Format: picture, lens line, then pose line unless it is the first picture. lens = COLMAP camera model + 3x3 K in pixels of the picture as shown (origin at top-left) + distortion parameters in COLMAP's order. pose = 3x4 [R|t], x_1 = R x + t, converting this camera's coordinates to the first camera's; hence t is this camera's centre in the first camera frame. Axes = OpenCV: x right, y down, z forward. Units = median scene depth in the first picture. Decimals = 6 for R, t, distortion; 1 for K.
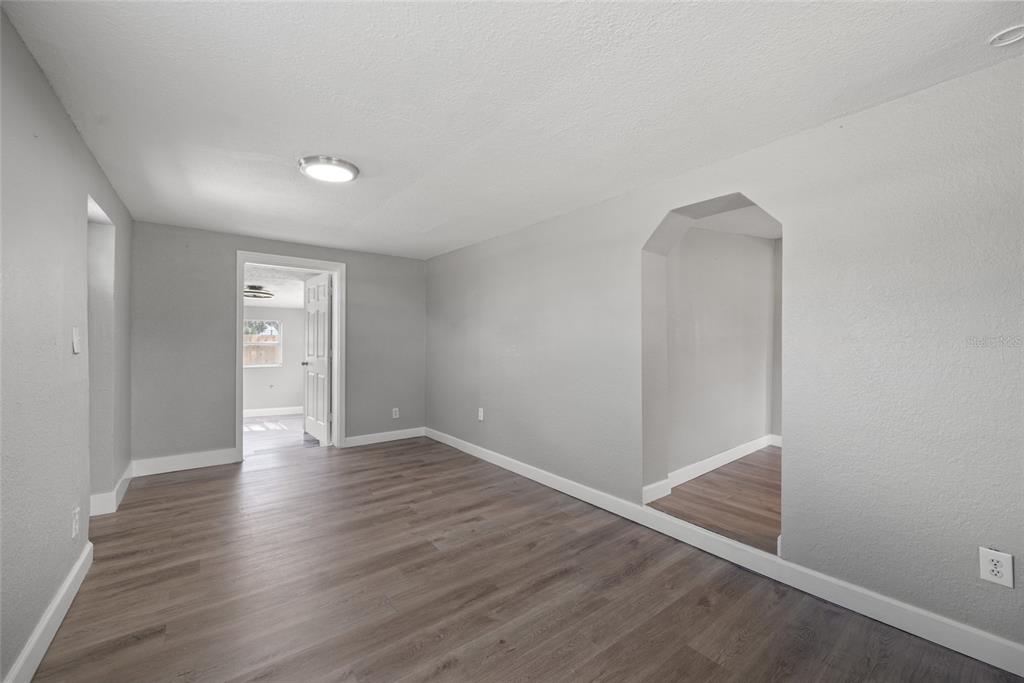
lens RADIAL K [[401.8, 0, 512.0], [0, 401.8, 340.5], [0, 0, 1]] dist [0.001804, 0.000590]
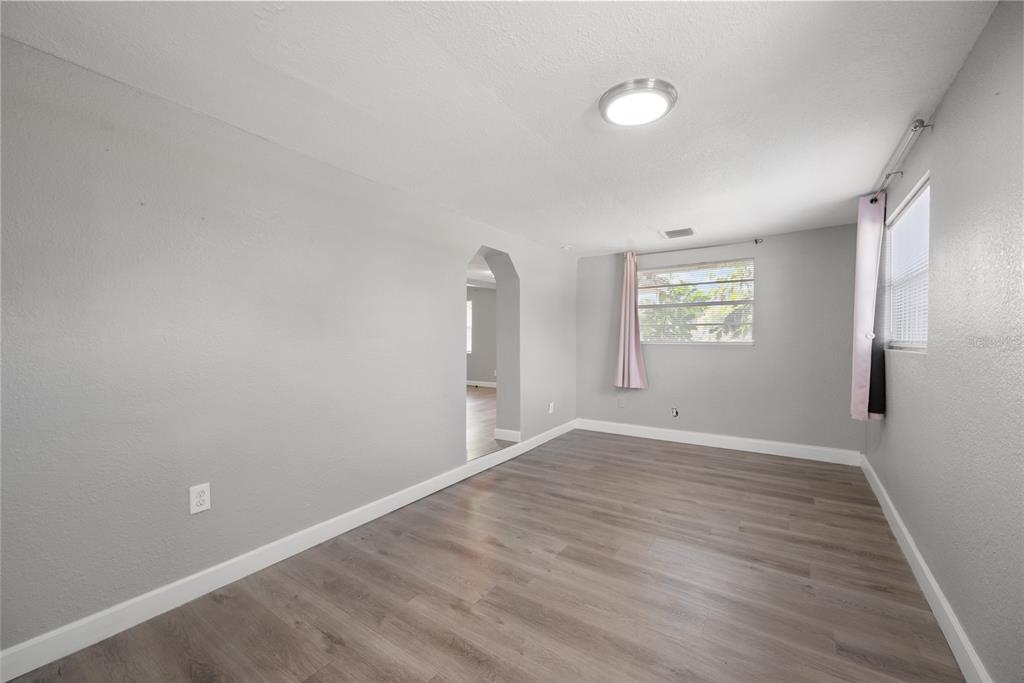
lens RADIAL K [[401.8, 0, 512.2], [0, 401.8, 343.6], [0, 0, 1]] dist [0.001804, 0.000590]
pose [[-0.301634, -0.037063, 0.952703, -0.971869], [-0.022111, 0.999247, 0.031873, -0.025760], [-0.953167, -0.011451, -0.302227, 1.277117]]
